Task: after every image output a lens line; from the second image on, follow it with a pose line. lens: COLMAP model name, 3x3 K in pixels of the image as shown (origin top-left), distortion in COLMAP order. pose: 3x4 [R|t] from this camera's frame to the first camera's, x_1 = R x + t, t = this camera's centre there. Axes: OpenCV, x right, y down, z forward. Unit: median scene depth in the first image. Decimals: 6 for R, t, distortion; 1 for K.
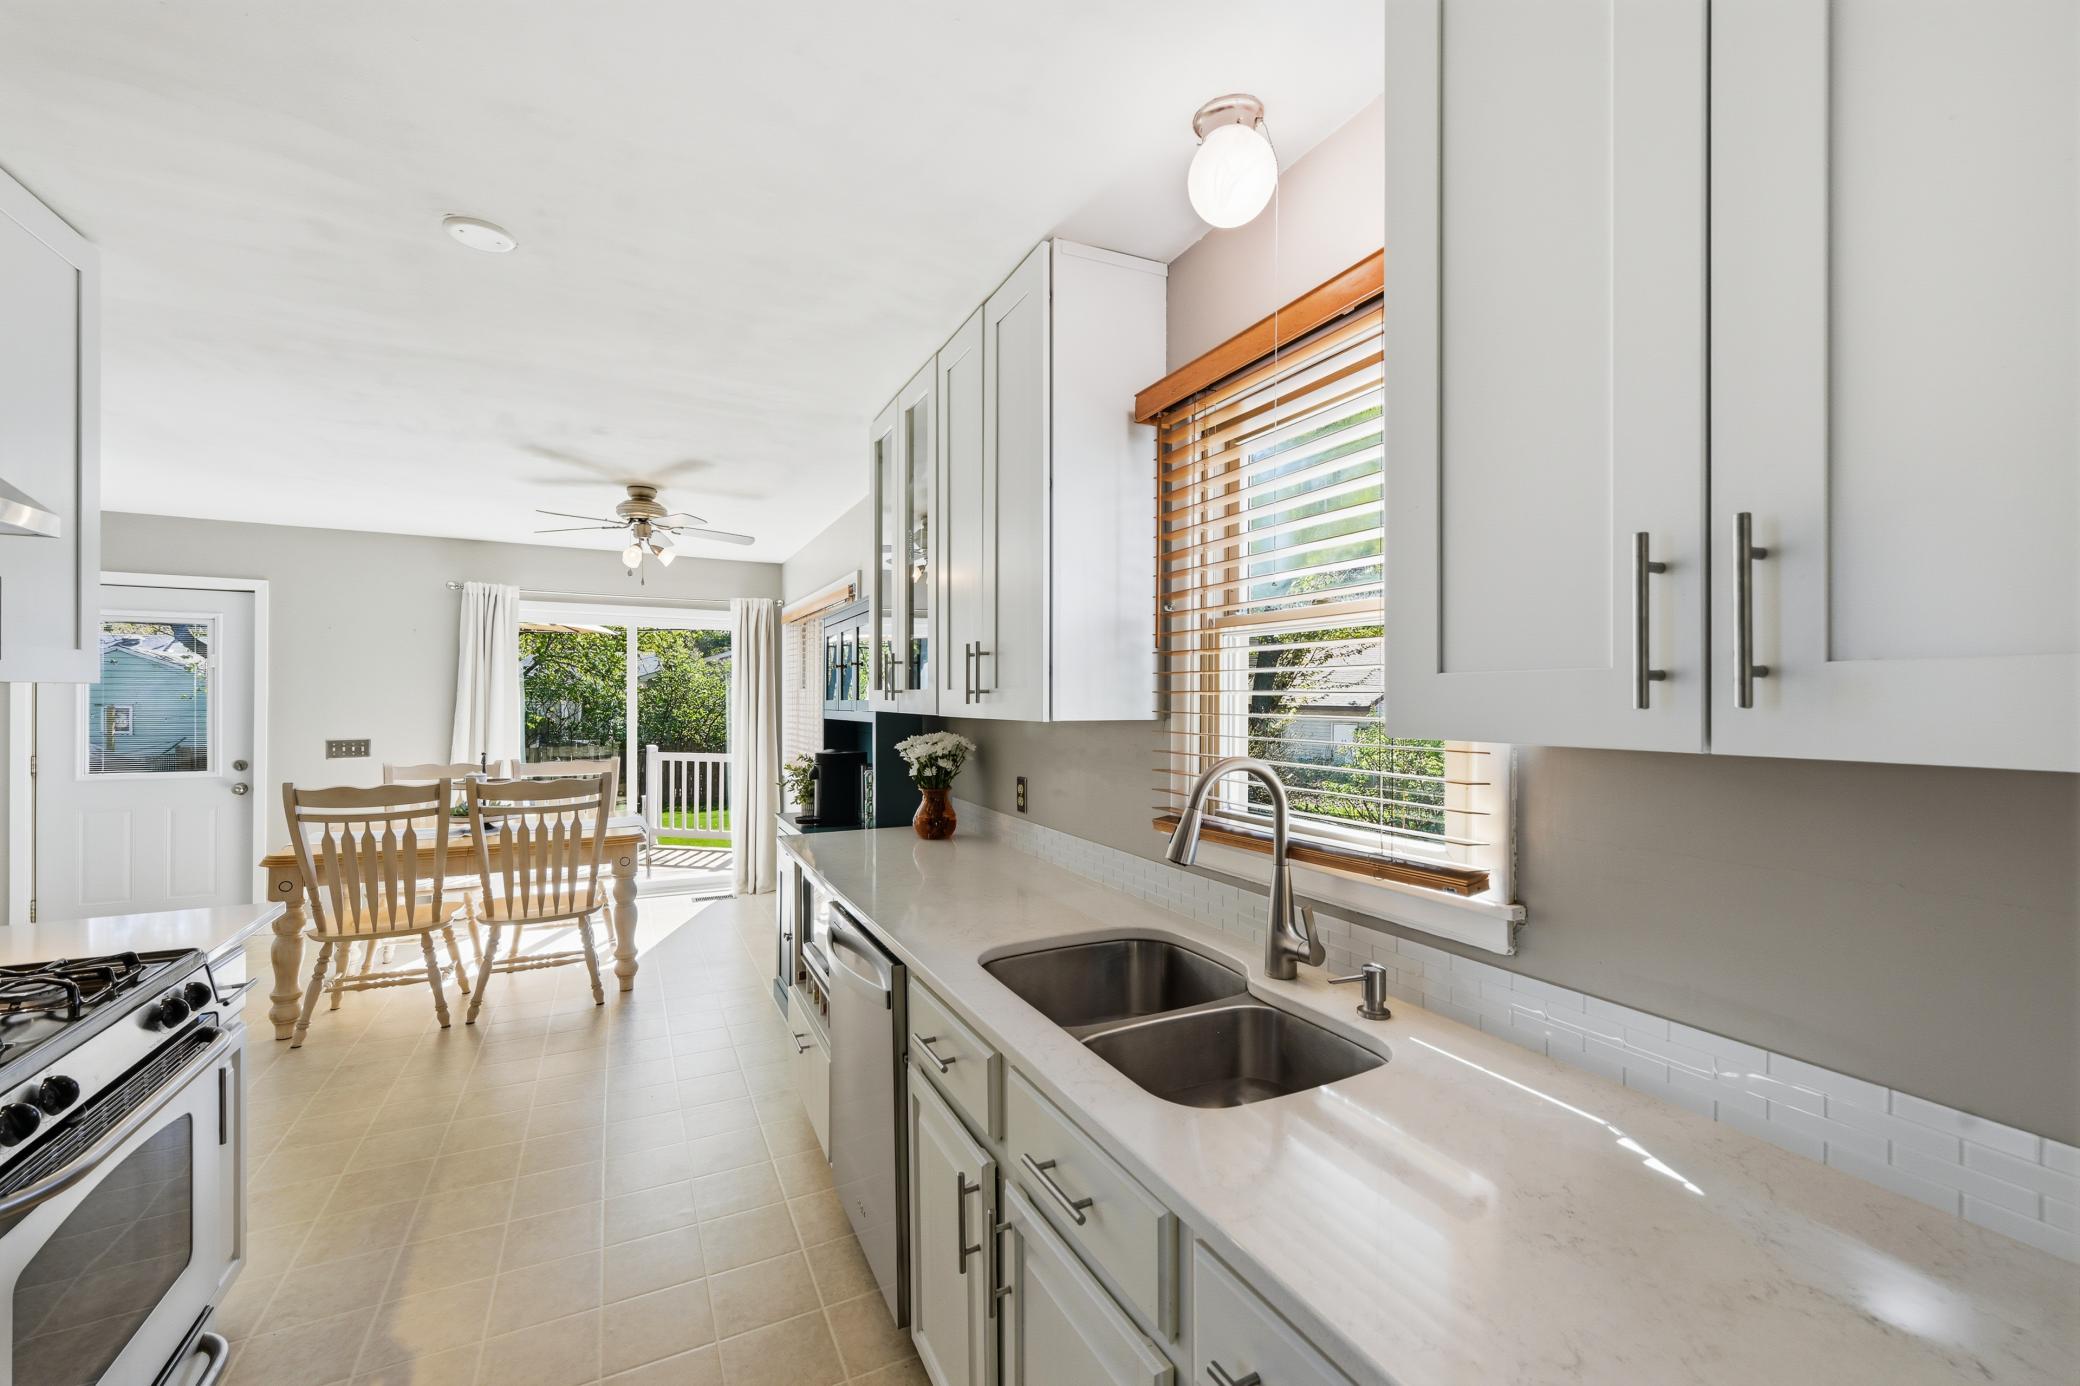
lens RADIAL K [[840.7, 0, 1038.9], [0, 840.7, 695.8], [0, 0, 1]] dist [0.002696, 0.000556]
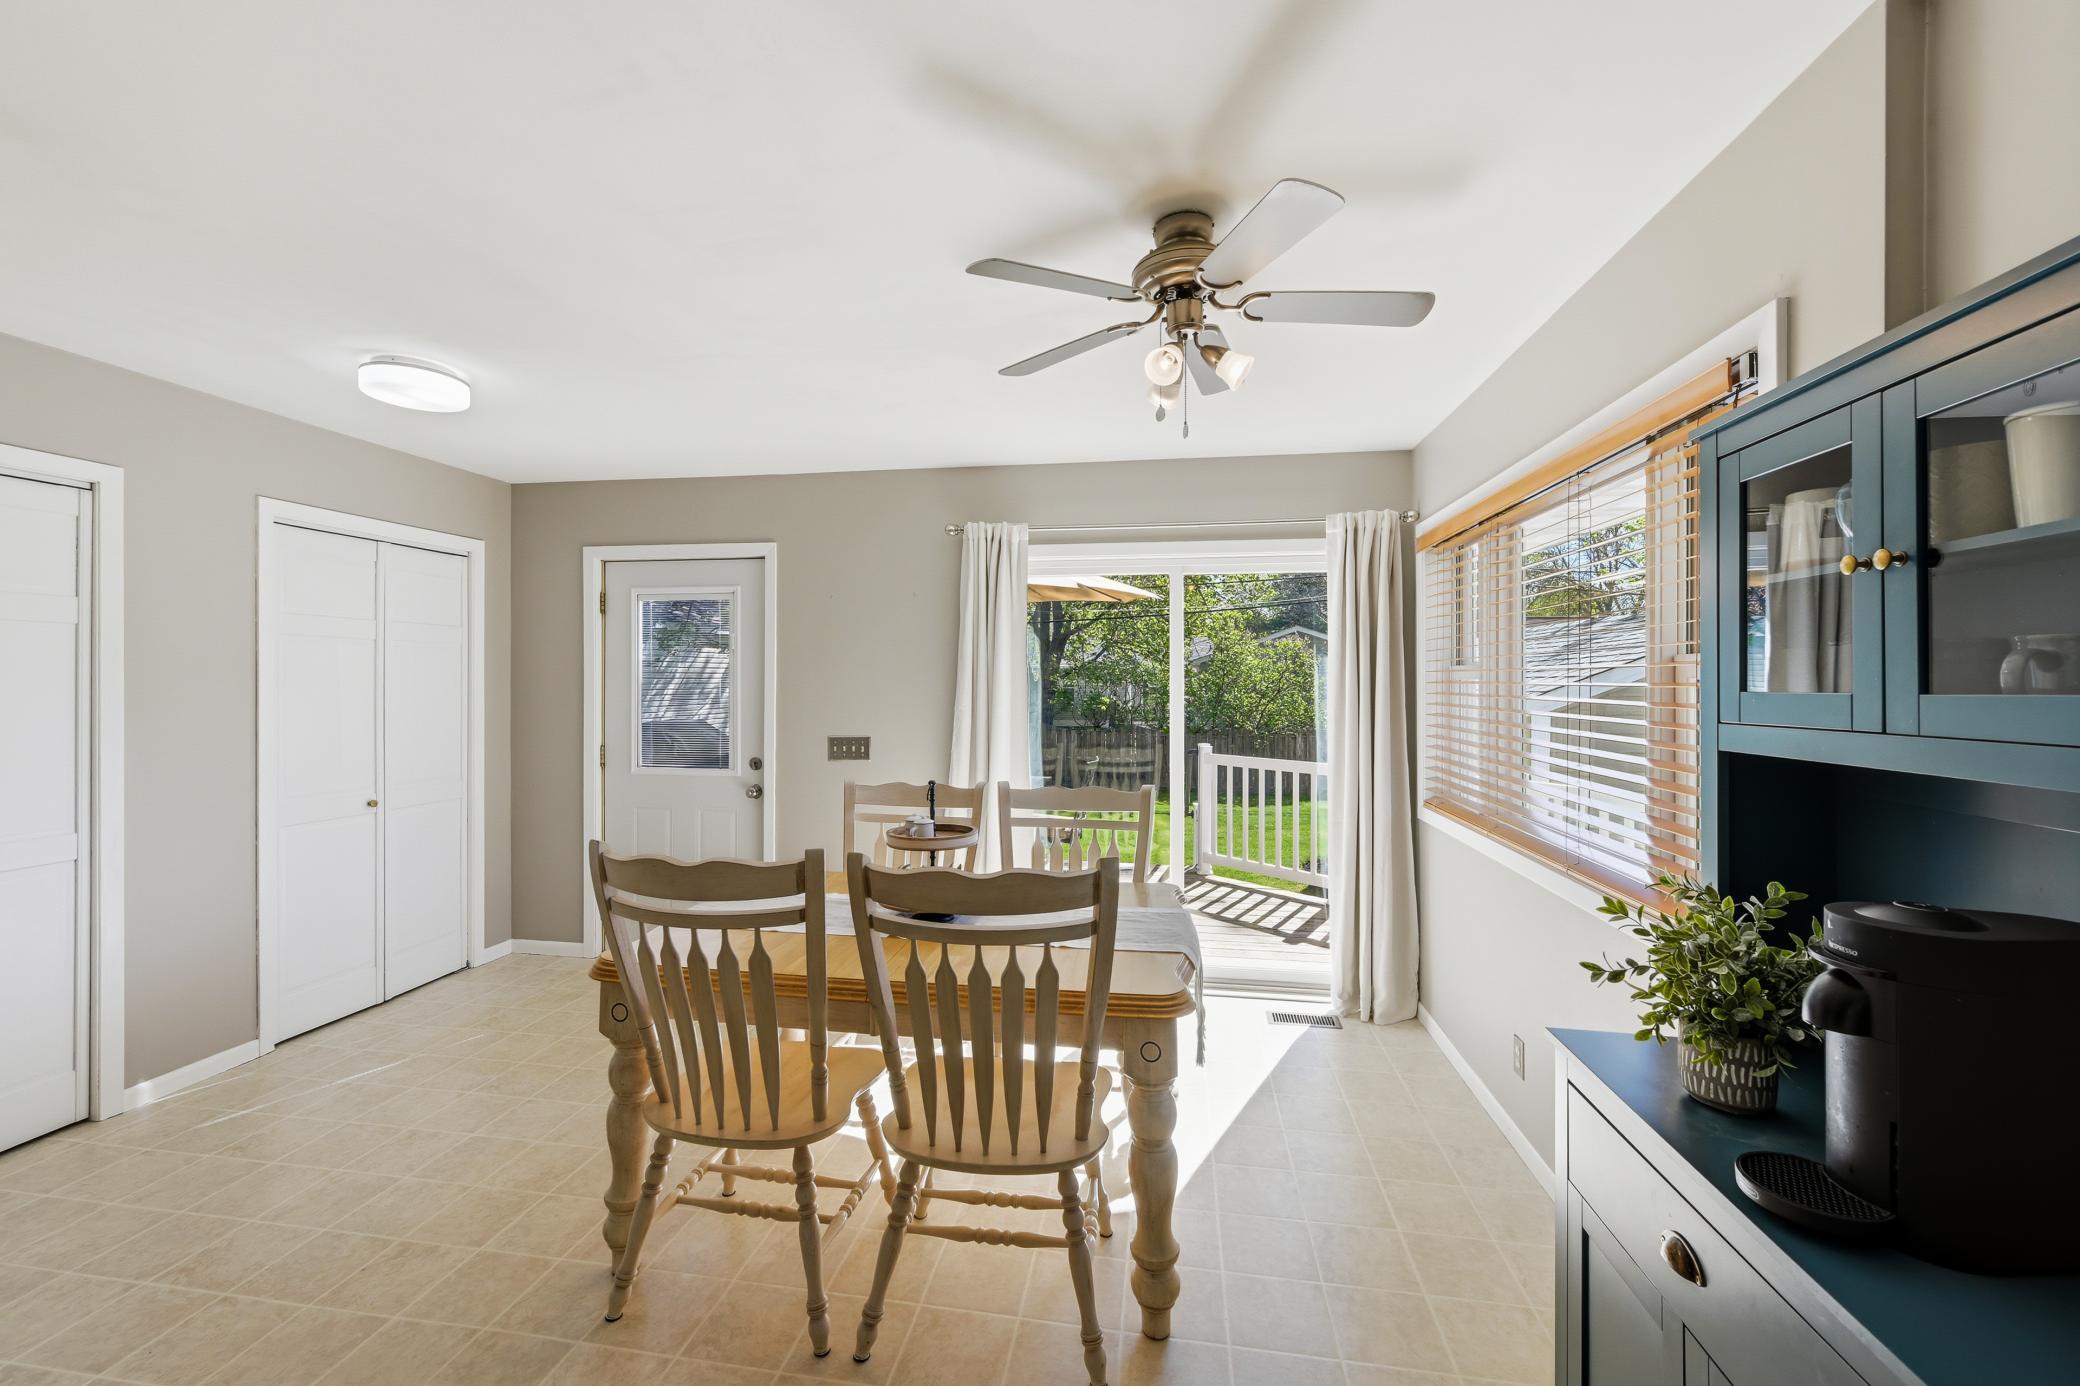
lens RADIAL K [[826.9, 0, 1036.1], [0, 826.9, 686.3], [0, 0, 1]] dist [0.000864, 0.000157]
pose [[0.806882, -0.000006, -0.590712, -0.366586], [0.005280, 0.999960, 0.007202, -0.000154], [0.590689, -0.008930, 0.806850, 0.795726]]
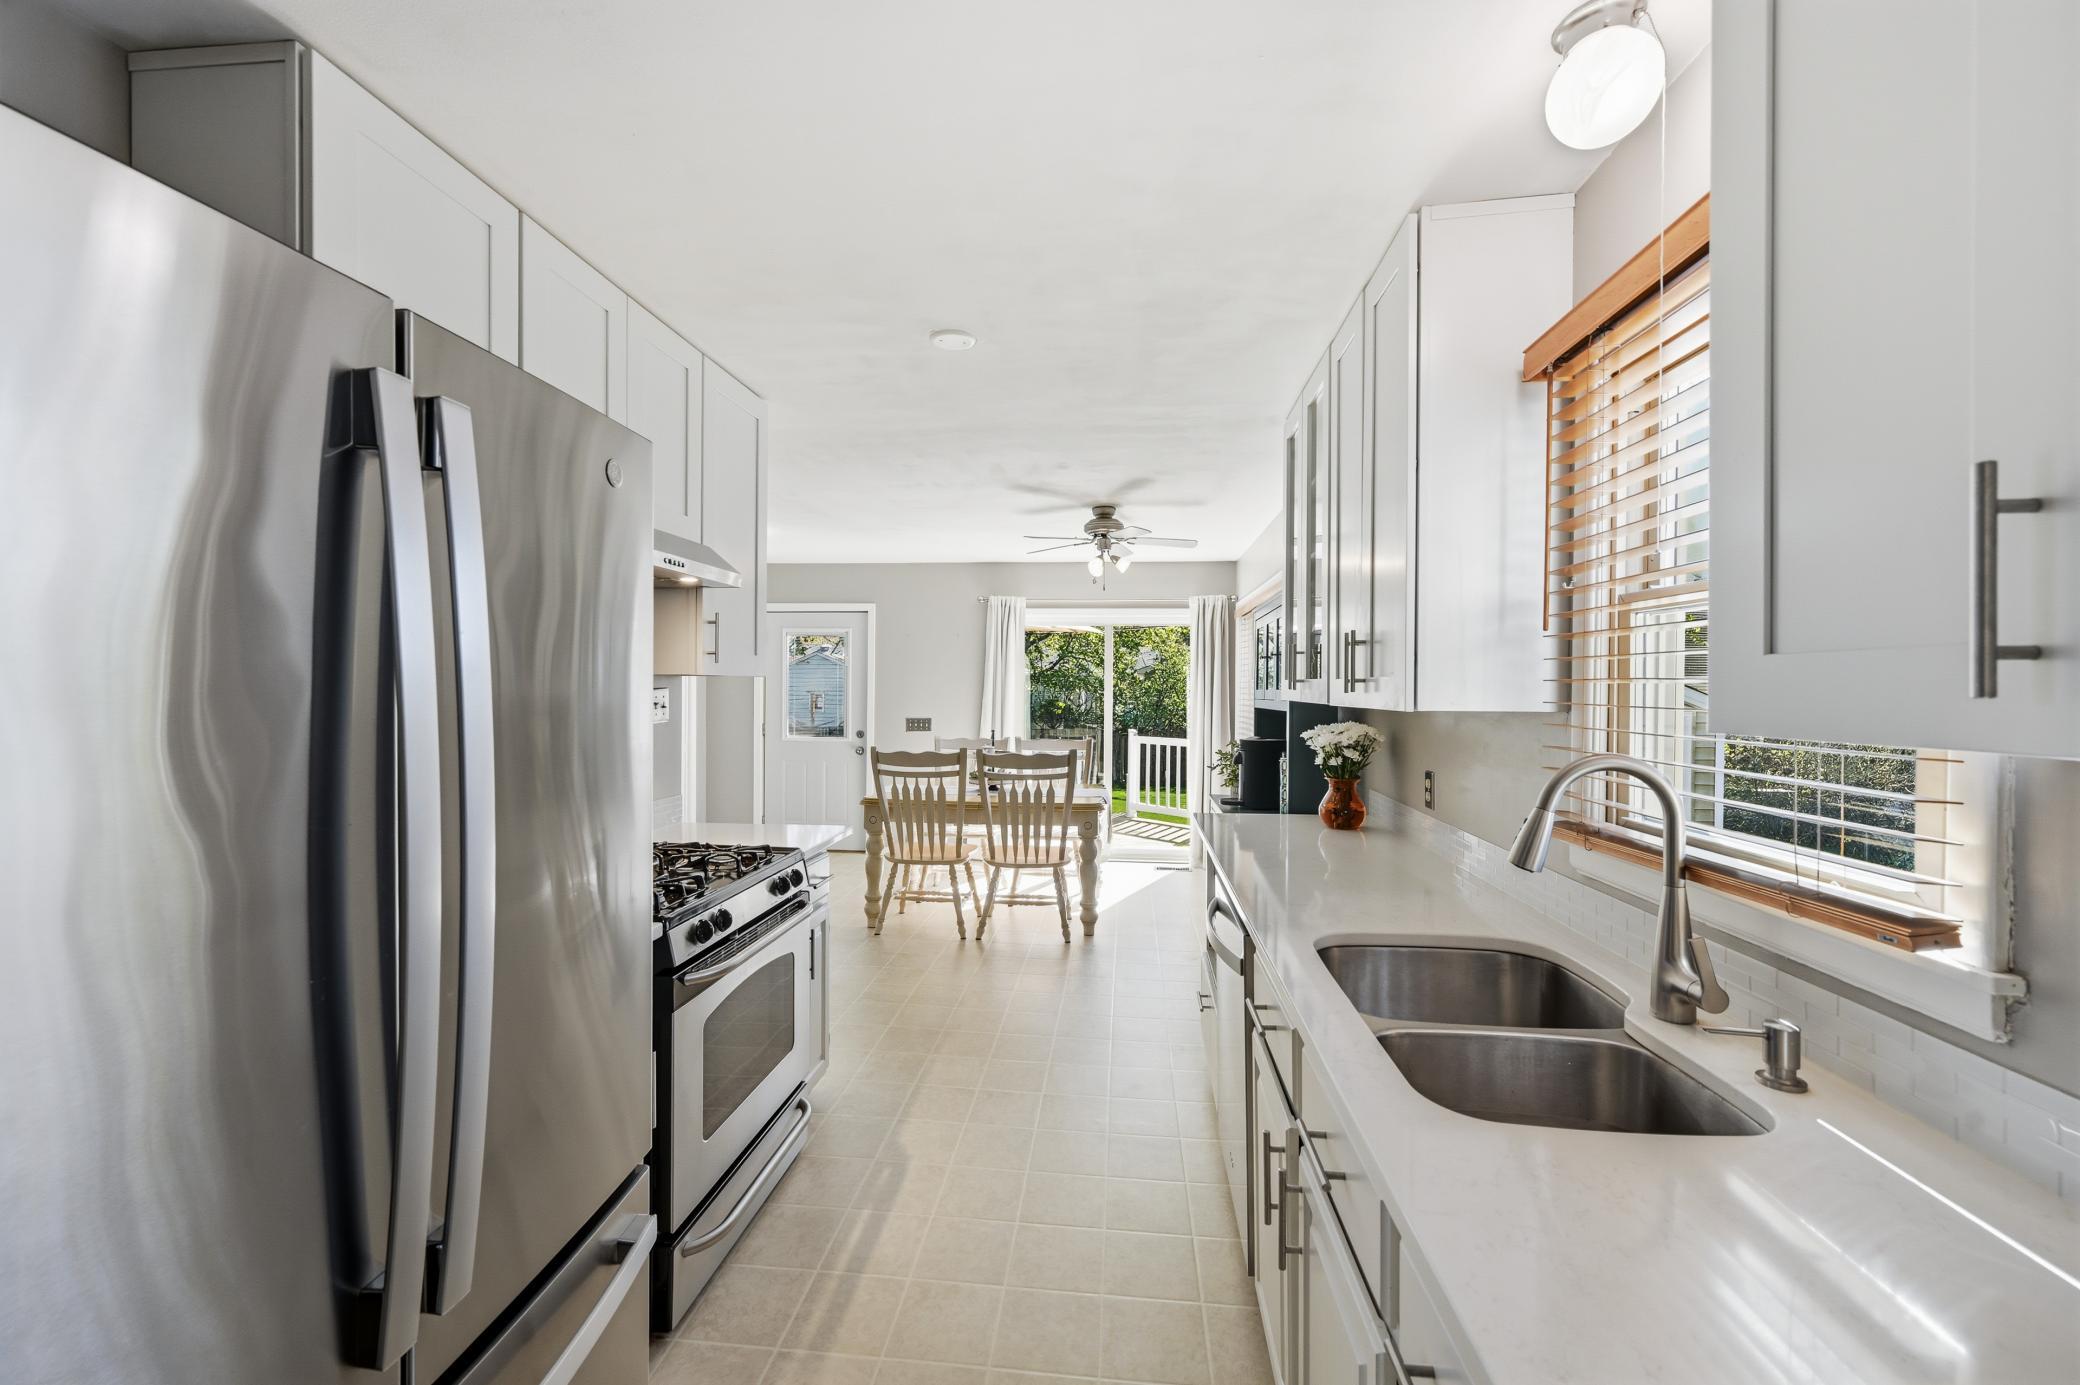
lens RADIAL K [[826.9, 0, 1036.1], [0, 826.9, 685.8], [0, 0, 1]] dist [0.000864, 0.000157]
pose [[0.838646, 0.000603, -0.544677, 0.102635], [-0.001145, 0.999999, -0.000656, 0.001566], [0.544676, 0.001174, 0.838646, -0.017626]]
